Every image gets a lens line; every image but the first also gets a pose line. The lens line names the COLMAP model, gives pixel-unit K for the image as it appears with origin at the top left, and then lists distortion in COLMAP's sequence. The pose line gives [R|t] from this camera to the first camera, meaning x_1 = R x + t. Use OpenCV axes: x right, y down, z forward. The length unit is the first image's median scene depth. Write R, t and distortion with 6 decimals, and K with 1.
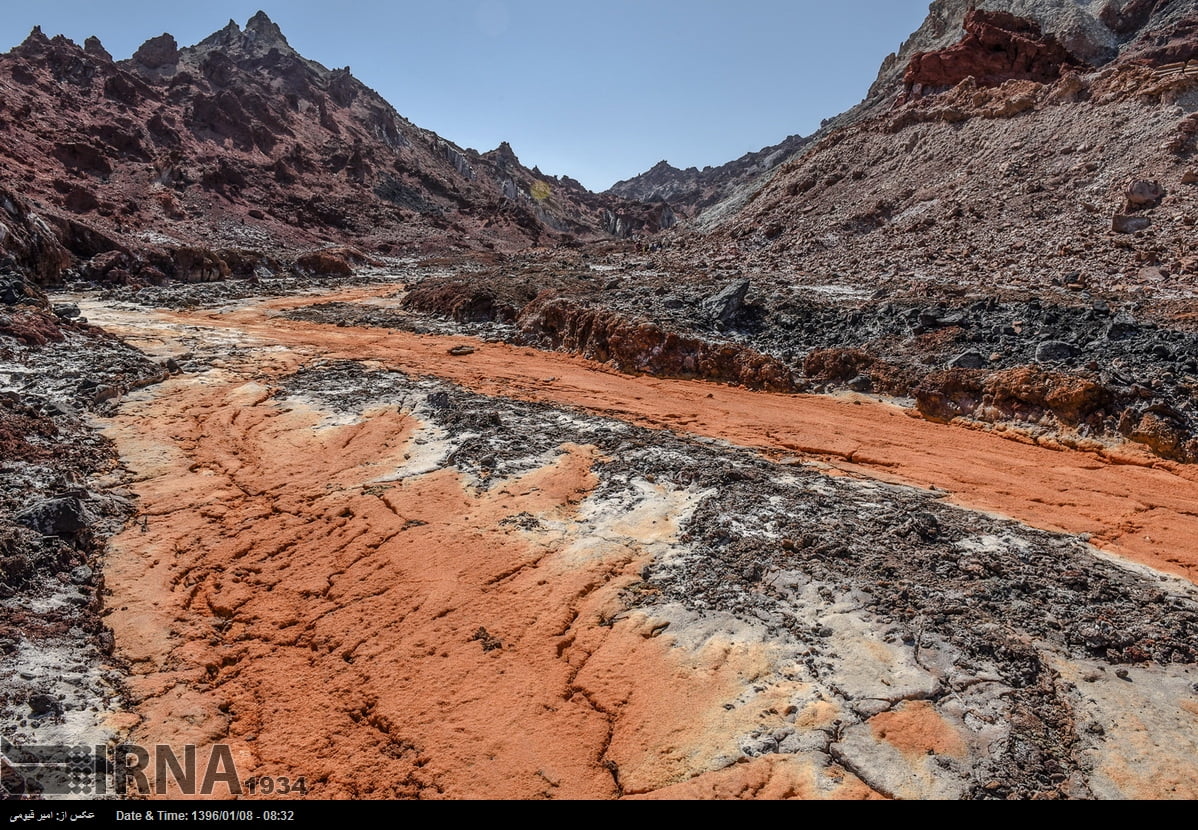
lens RADIAL K [[846.8, 0, 603.1], [0, 846.8, 413.1], [0, 0, 1]] dist [-0.047800, -0.004745]
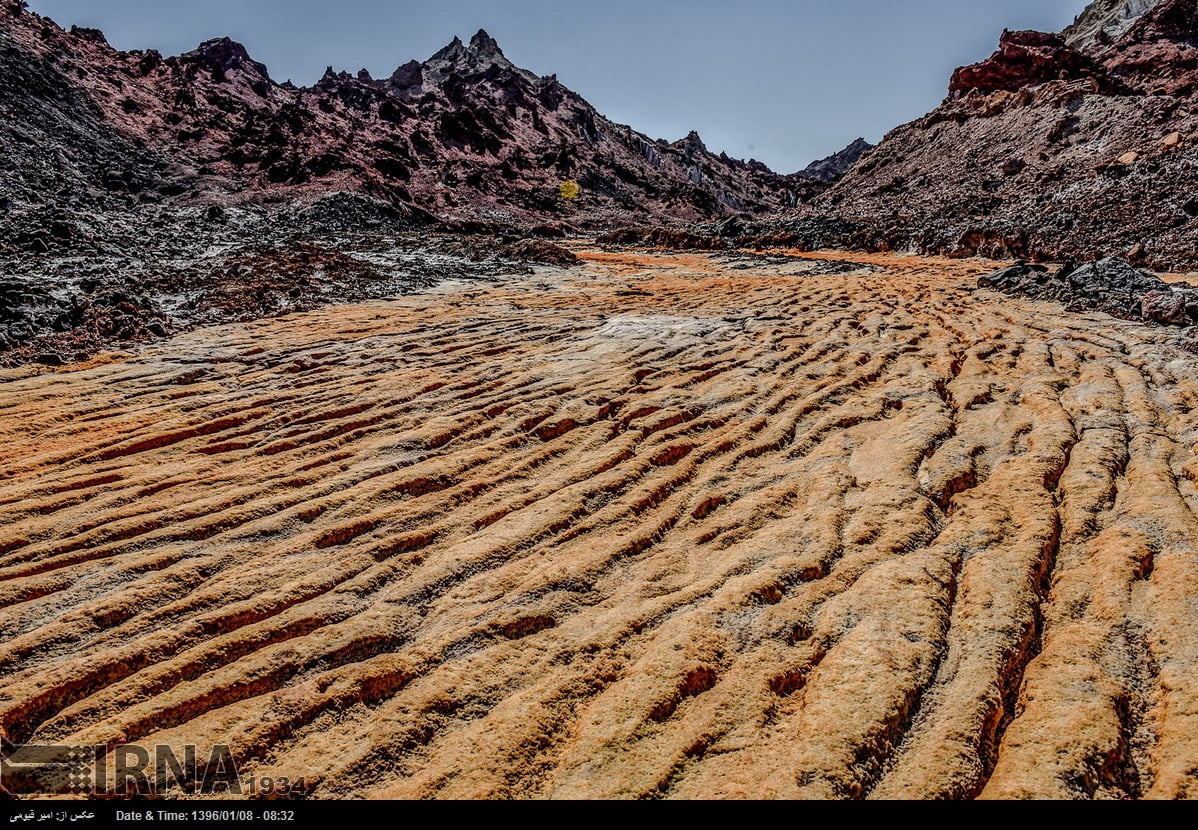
lens RADIAL K [[846.8, 0, 600.8], [0, 846.8, 414.6], [0, 0, 1]] dist [-0.047800, -0.004745]
pose [[0.973271, 0.017854, -0.228966, 0.048213], [-0.013461, 0.999694, 0.020735, 0.048588], [0.229267, -0.017099, 0.973213, -0.192115]]
